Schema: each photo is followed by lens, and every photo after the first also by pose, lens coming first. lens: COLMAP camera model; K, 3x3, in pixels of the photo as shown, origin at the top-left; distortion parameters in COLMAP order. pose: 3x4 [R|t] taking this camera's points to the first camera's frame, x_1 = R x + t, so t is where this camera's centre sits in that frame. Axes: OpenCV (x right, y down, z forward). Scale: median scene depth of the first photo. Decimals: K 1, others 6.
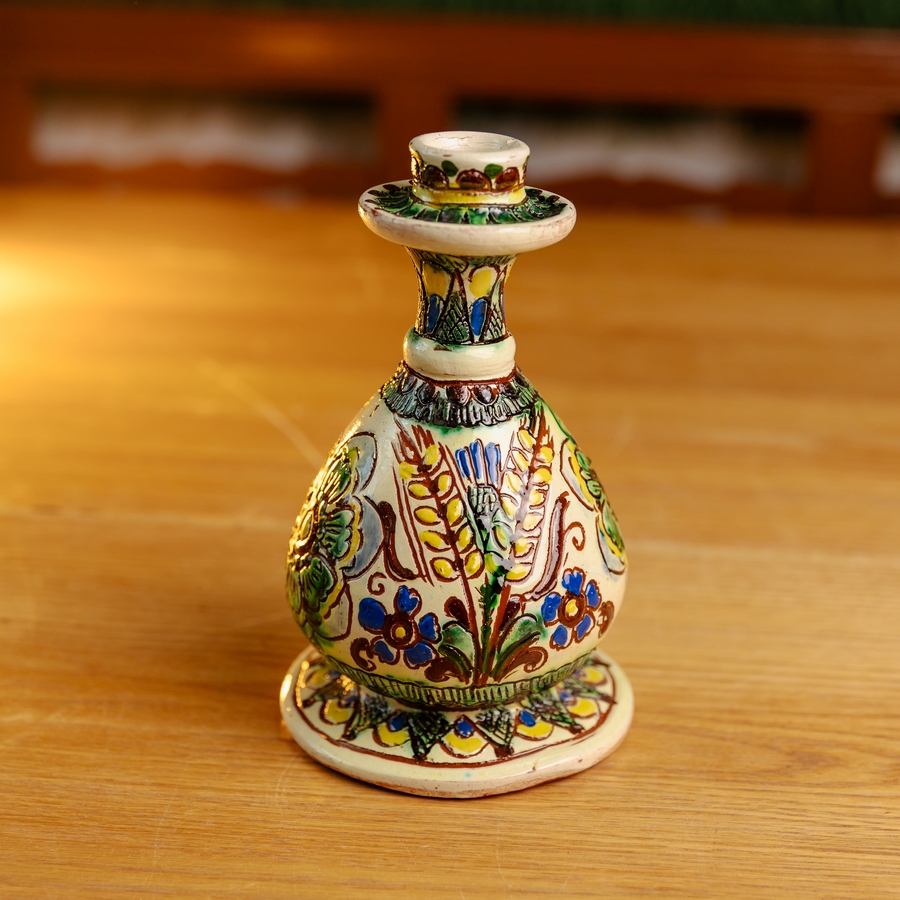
lens RADIAL K [[1830.0, 0, 453.9], [0, 1830.0, 452.8], [0, 0, 1]] dist [-0.034534, 0.000000]
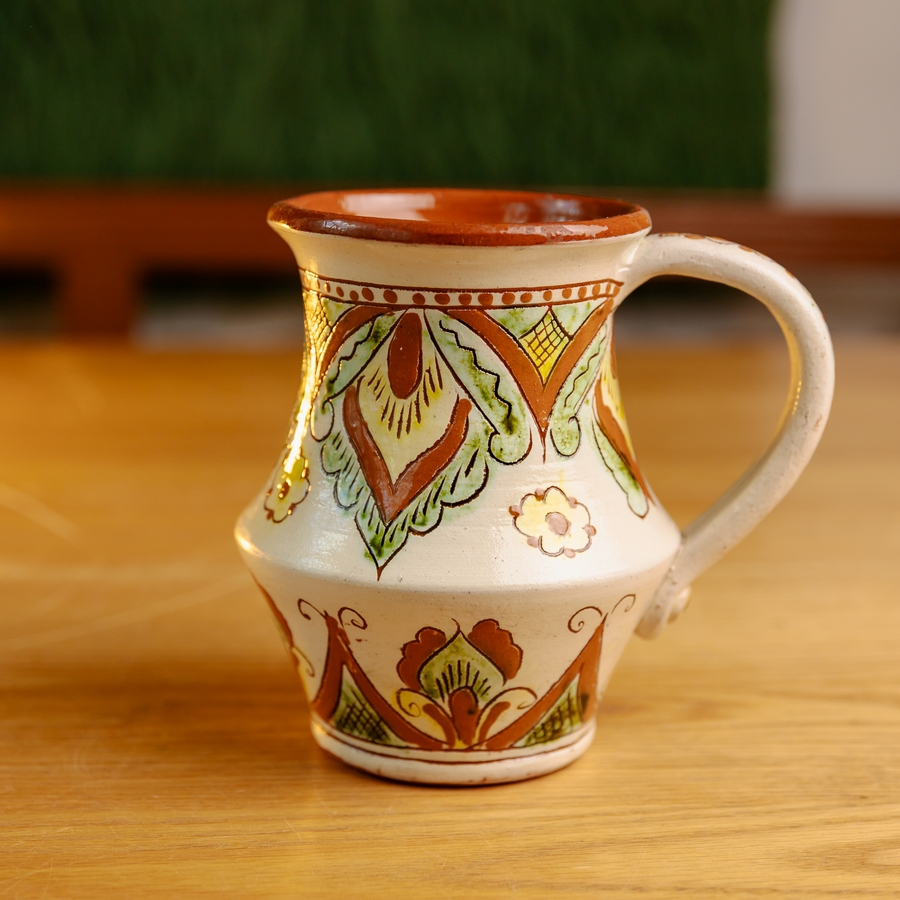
lens RADIAL K [[1964.5, 0, 450.5], [0, 1964.5, 450.1], [0, 0, 1]] dist [-0.043966, 0.000000]
pose [[0.983012, -0.036427, 0.179888, -0.084049], [0.063974, 0.986644, -0.149801, 0.194585], [-0.172028, 0.158764, 0.972214, -0.051680]]
